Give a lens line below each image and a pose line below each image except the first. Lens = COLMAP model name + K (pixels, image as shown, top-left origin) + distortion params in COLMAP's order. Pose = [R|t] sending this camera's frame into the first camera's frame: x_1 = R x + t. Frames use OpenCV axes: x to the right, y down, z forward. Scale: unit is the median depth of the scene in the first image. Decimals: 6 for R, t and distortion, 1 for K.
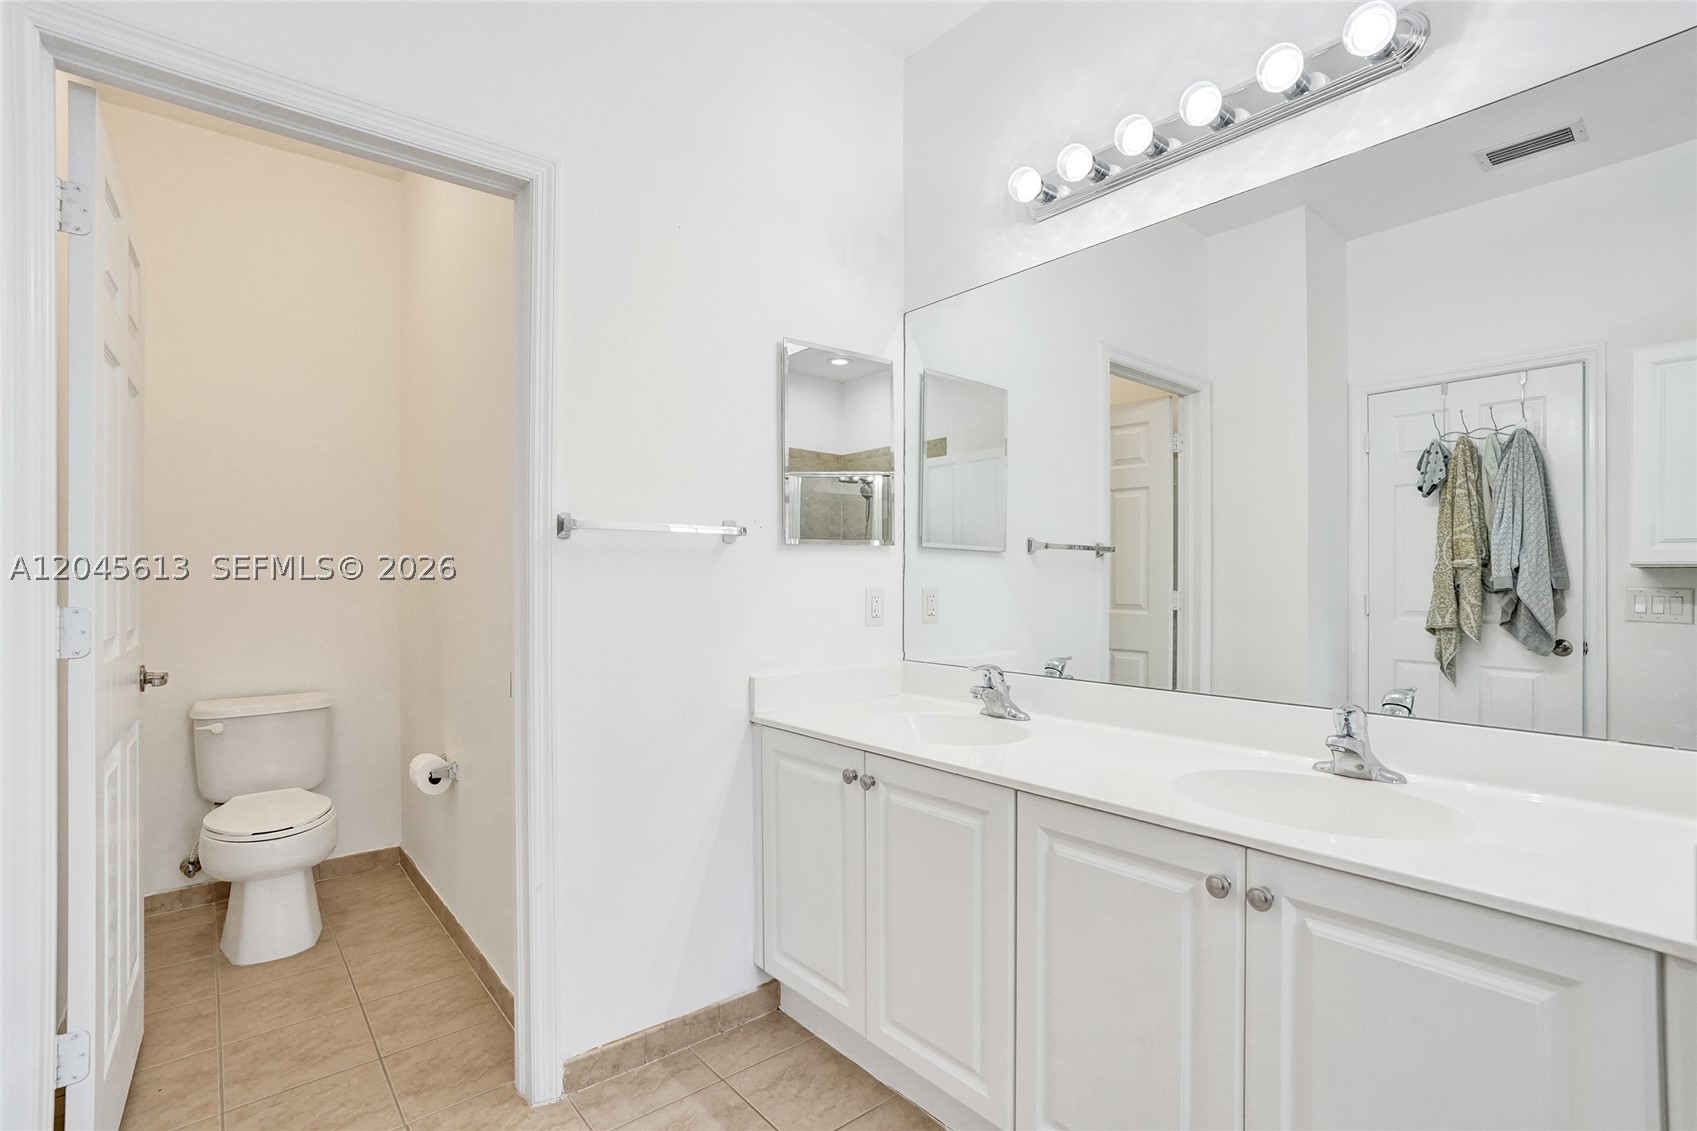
lens RADIAL K [[802.9, 0, 842.3], [0, 802.9, 560.8], [0, 0, 1]] dist [-0.047751, 0.026766]
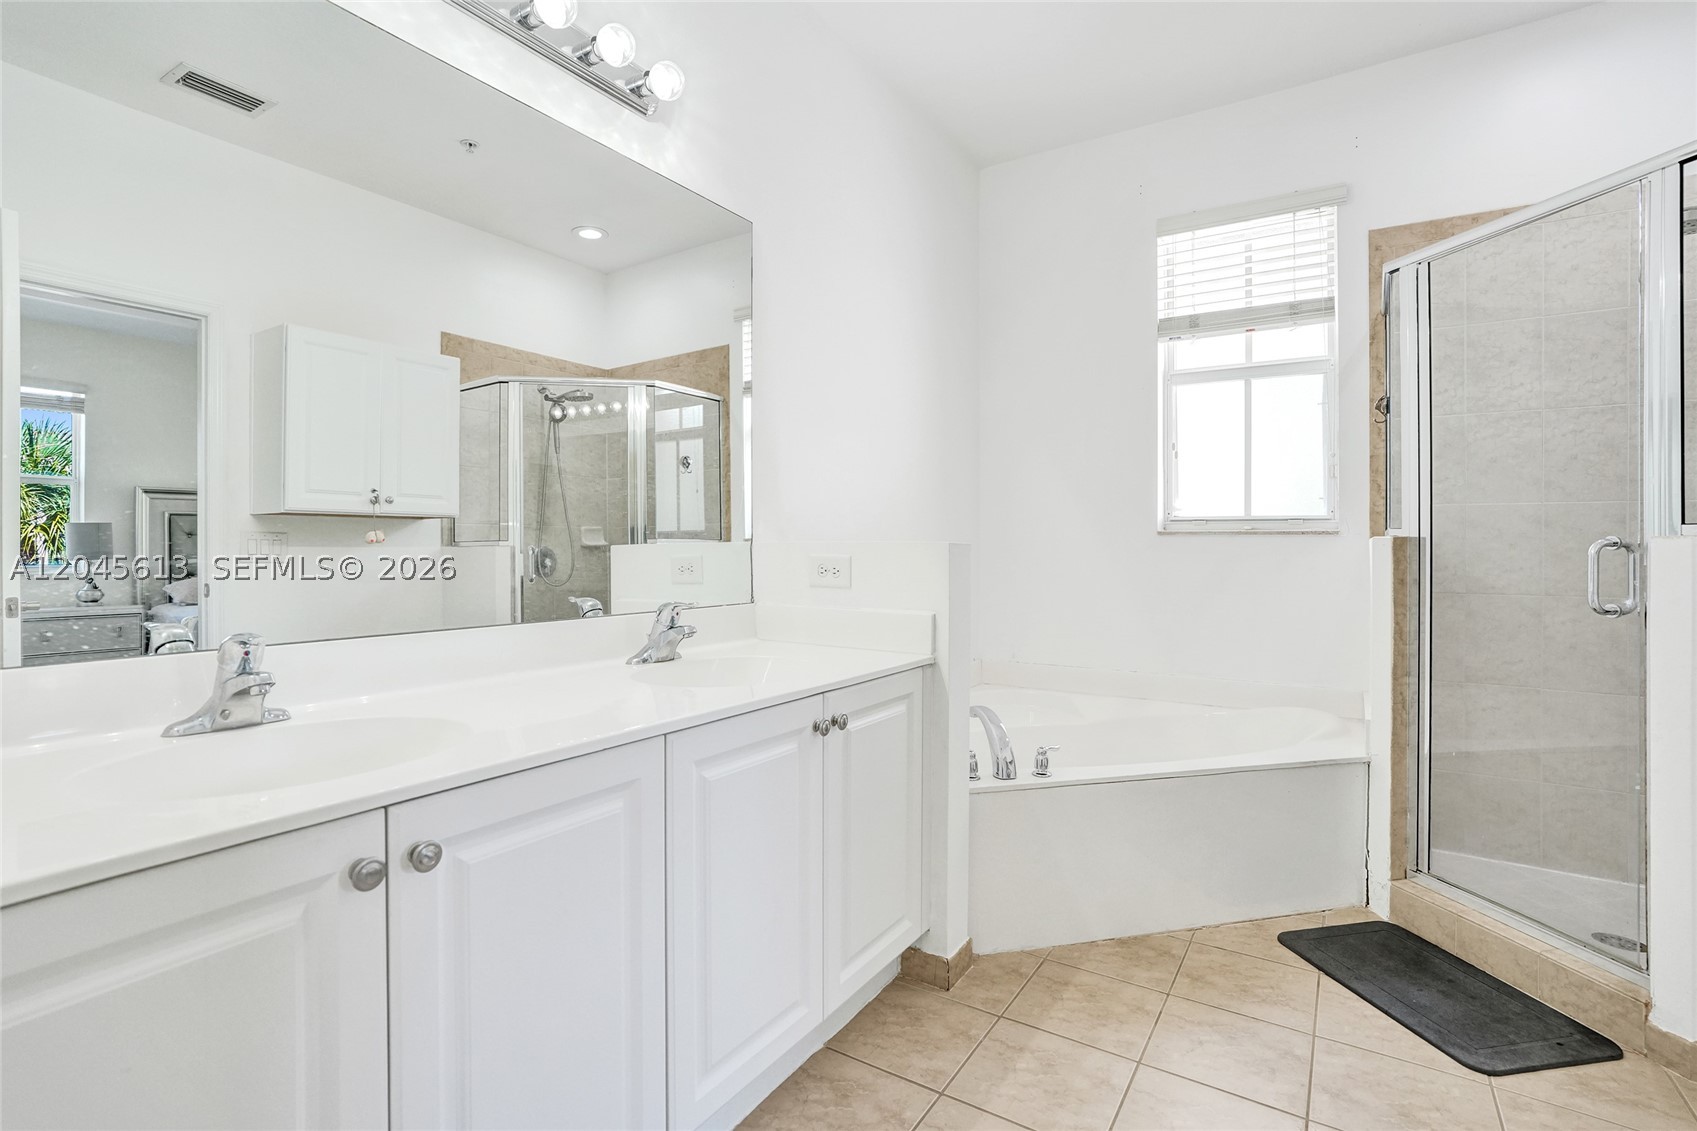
lens RADIAL K [[802.9, 0, 842.3], [0, 802.9, 560.8], [0, 0, 1]] dist [-0.047751, 0.026766]
pose [[-0.302349, -0.013591, 0.953100, -0.597016], [-0.017981, 0.999802, 0.008553, 0.084165], [-0.953028, -0.014552, -0.302533, 1.000937]]
